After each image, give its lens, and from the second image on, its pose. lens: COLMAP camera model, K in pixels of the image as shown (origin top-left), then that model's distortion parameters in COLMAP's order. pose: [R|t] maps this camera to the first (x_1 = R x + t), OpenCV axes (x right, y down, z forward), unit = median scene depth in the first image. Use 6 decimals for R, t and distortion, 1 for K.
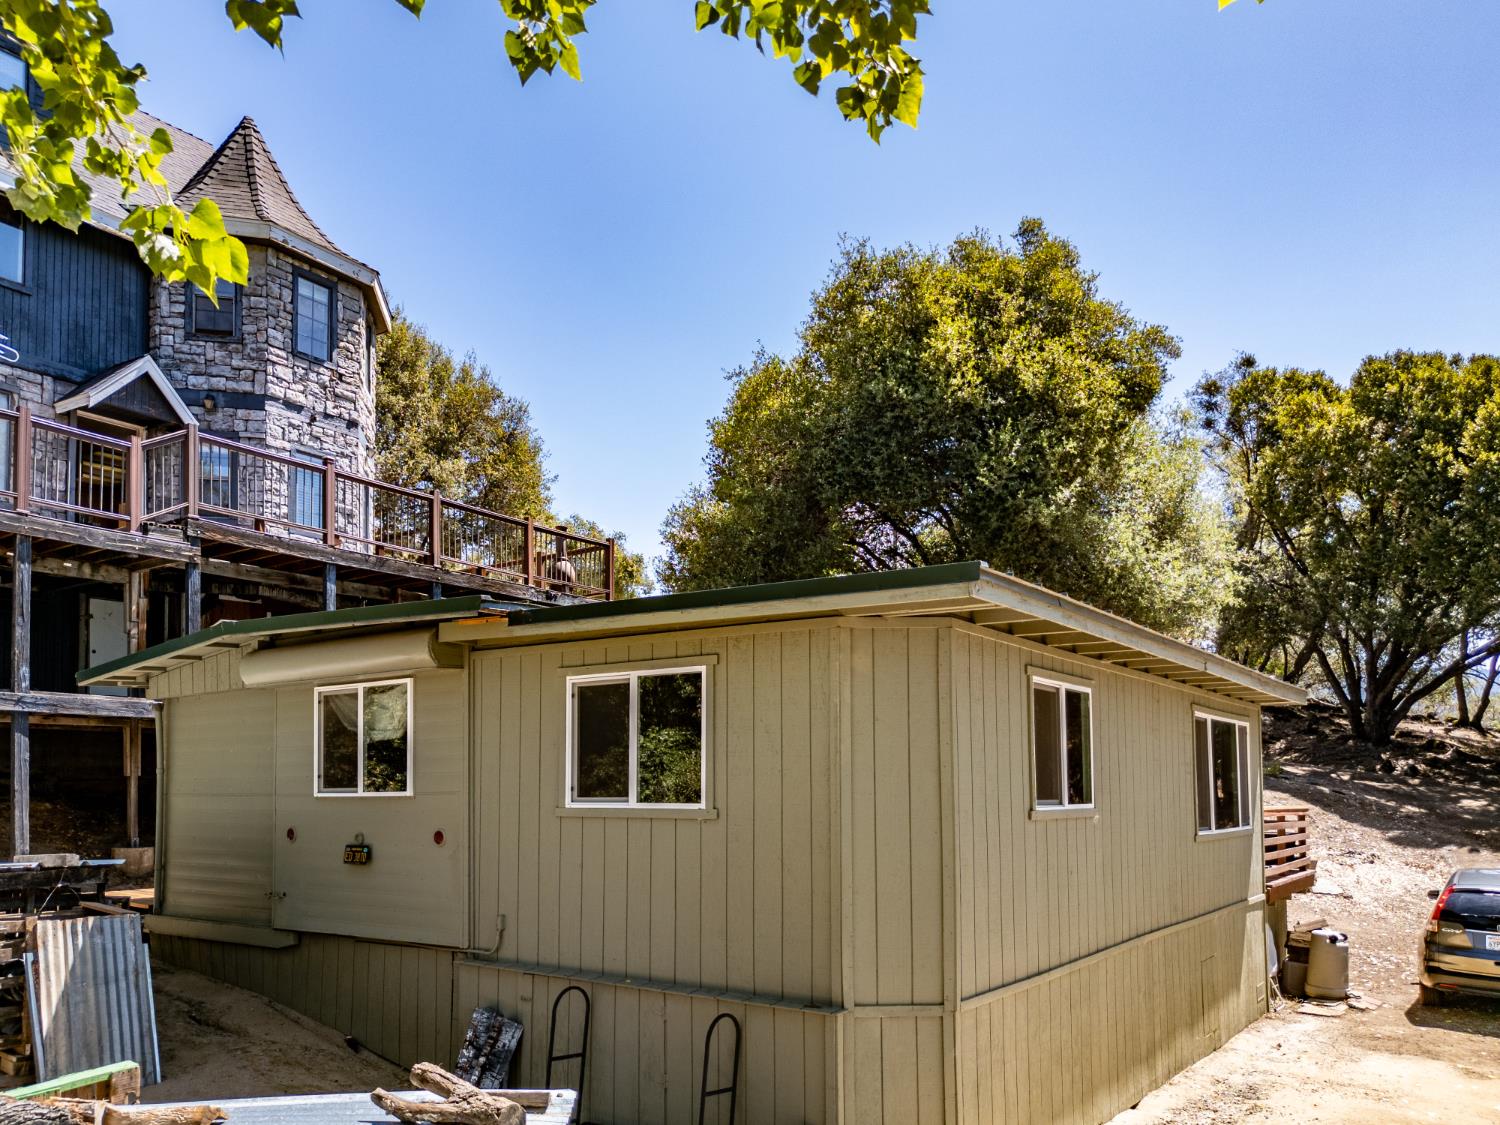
lens RADIAL K [[1118.4, 0, 724.8], [0, 1118.4, 740.0], [0, 0, 1]] dist [0.027914, -0.006213]
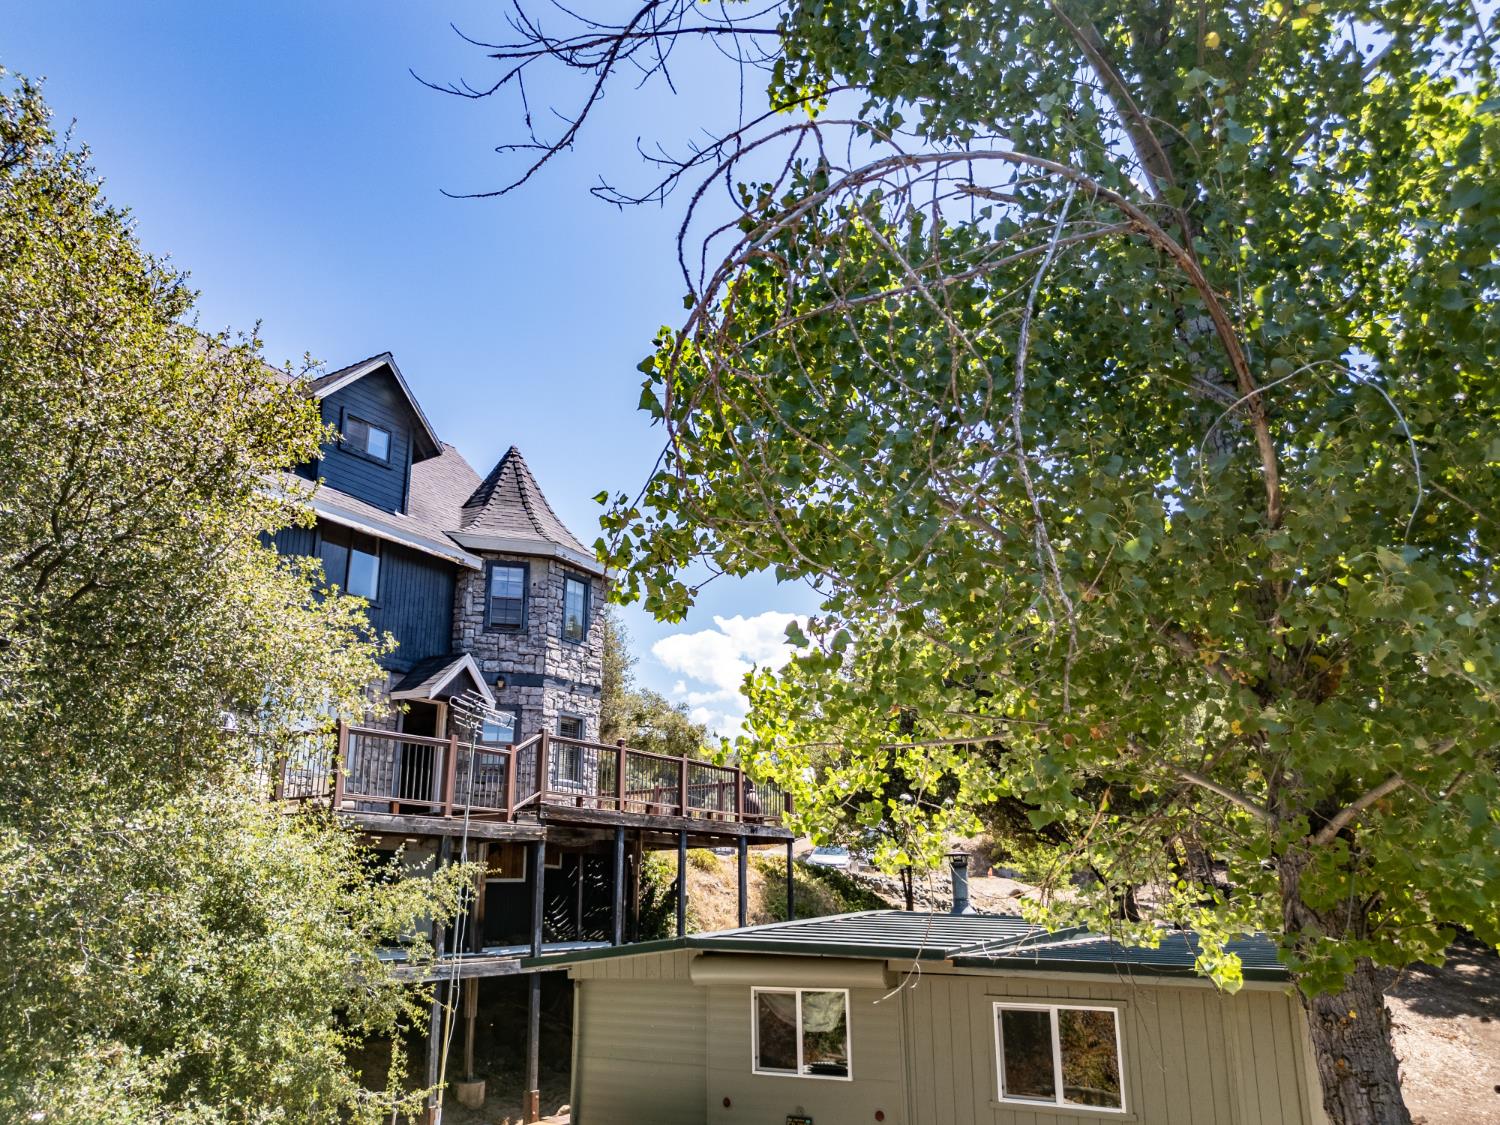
lens RADIAL K [[1097.0, 0, 771.6], [0, 1097.0, 619.6], [0, 0, 1]] dist [0.048766, -0.058312]
pose [[0.997035, 0.012371, 0.075943, -0.247712], [0.003701, 0.978136, -0.207932, -0.111812], [-0.076855, 0.207597, 0.975191, -0.210713]]
